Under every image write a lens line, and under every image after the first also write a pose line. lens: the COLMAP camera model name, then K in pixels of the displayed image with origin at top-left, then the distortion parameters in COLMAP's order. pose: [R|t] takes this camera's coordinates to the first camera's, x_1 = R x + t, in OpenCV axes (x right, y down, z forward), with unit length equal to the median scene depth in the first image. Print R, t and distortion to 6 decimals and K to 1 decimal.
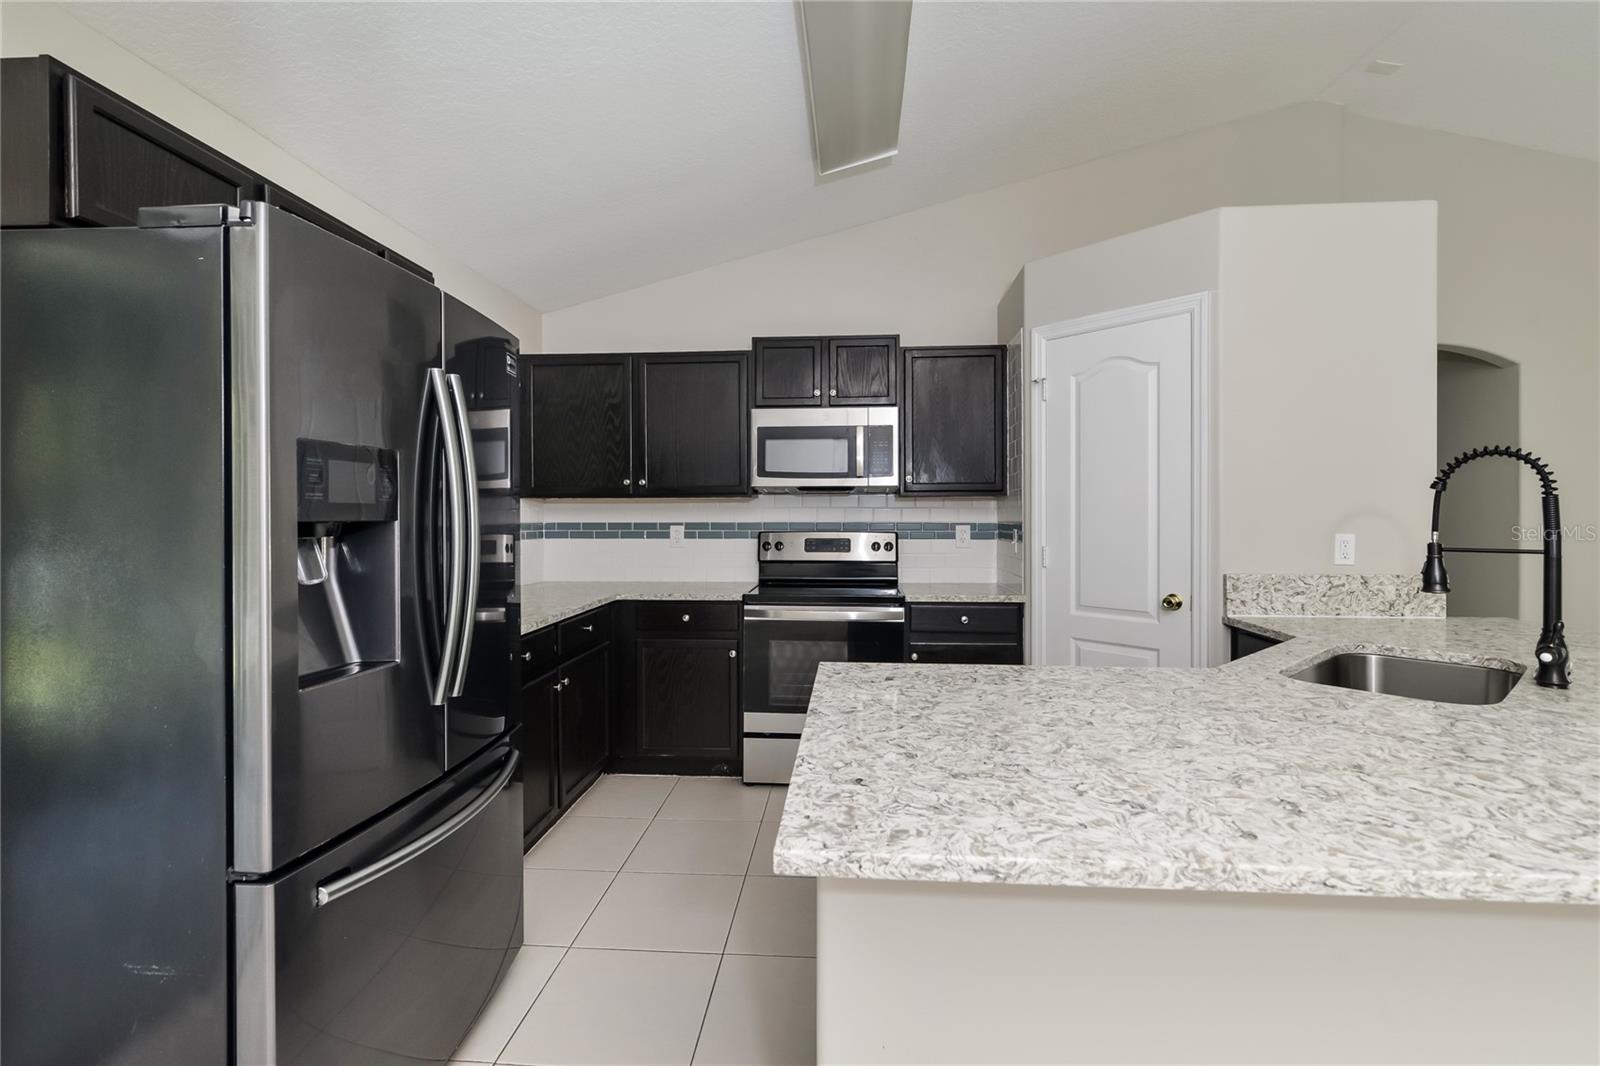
lens RADIAL K [[733.9, 0, 800.2], [0, 733.9, 518.0], [0, 0, 1]] dist [0.000134, 0.000295]
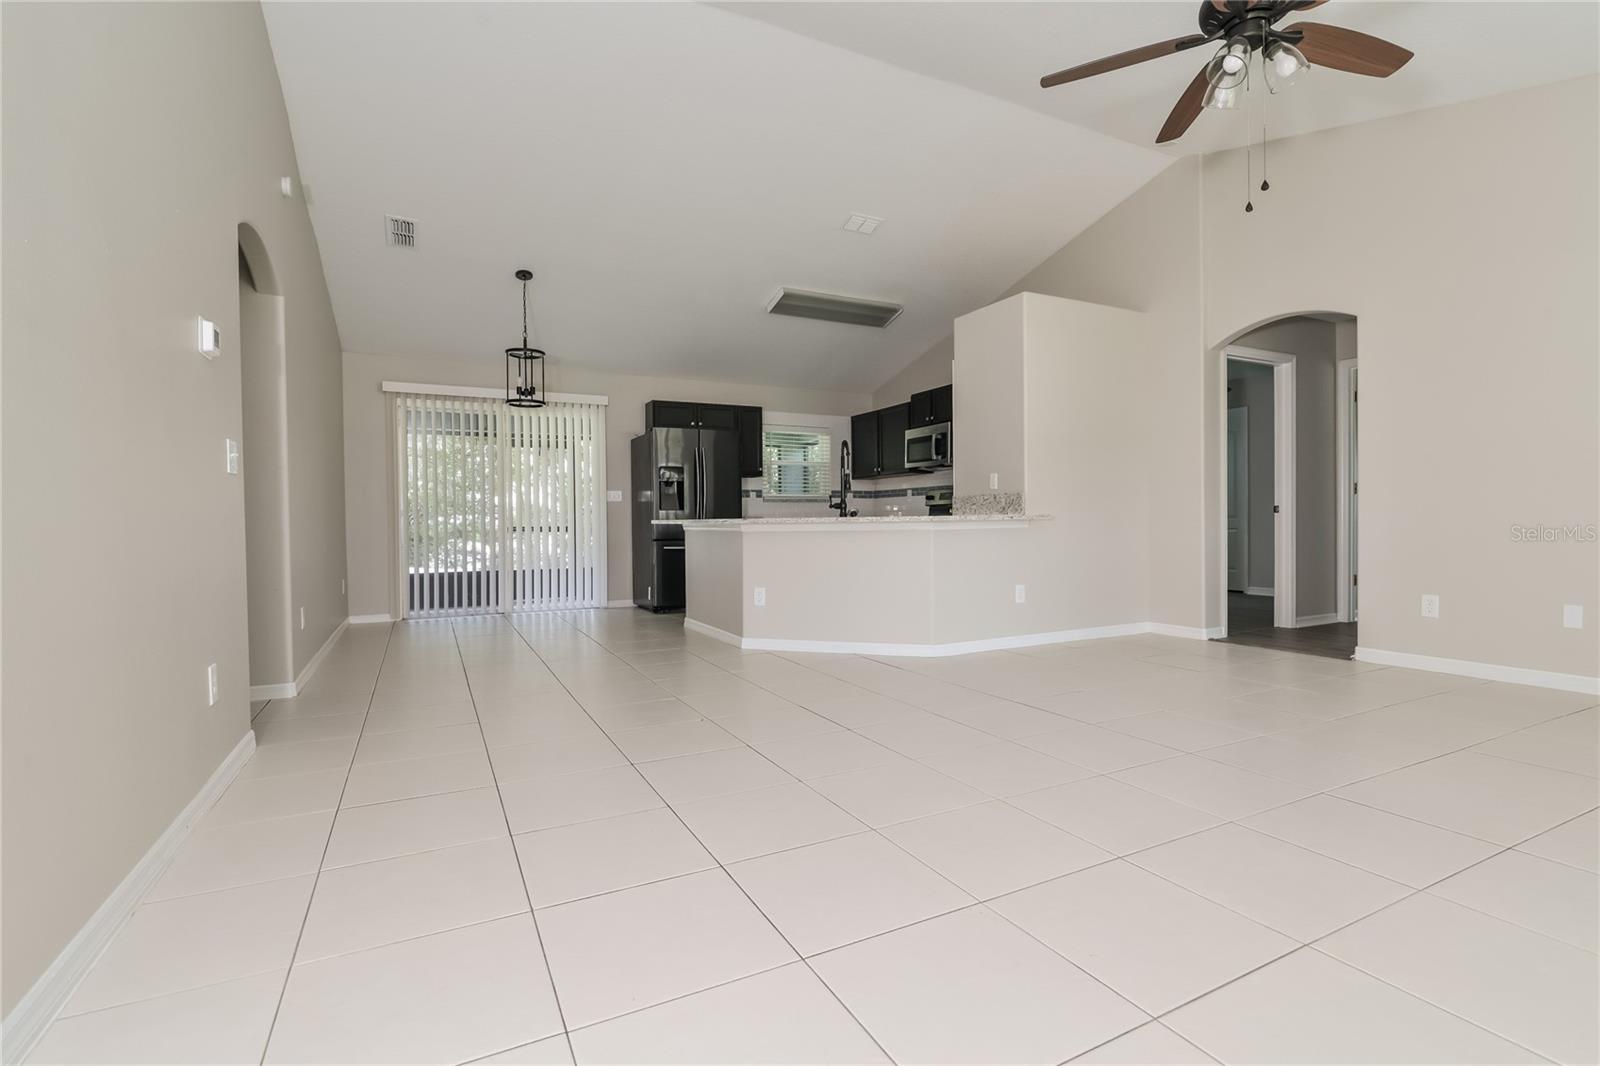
lens RADIAL K [[733.9, 0, 800.2], [0, 733.9, 518.0], [0, 0, 1]] dist [0.000134, 0.000295]
pose [[0.520649, -0.004941, -0.853757, 1.516770], [0.001609, 0.999987, -0.004806, 0.105541], [0.853769, 0.001128, 0.520650, -0.327558]]
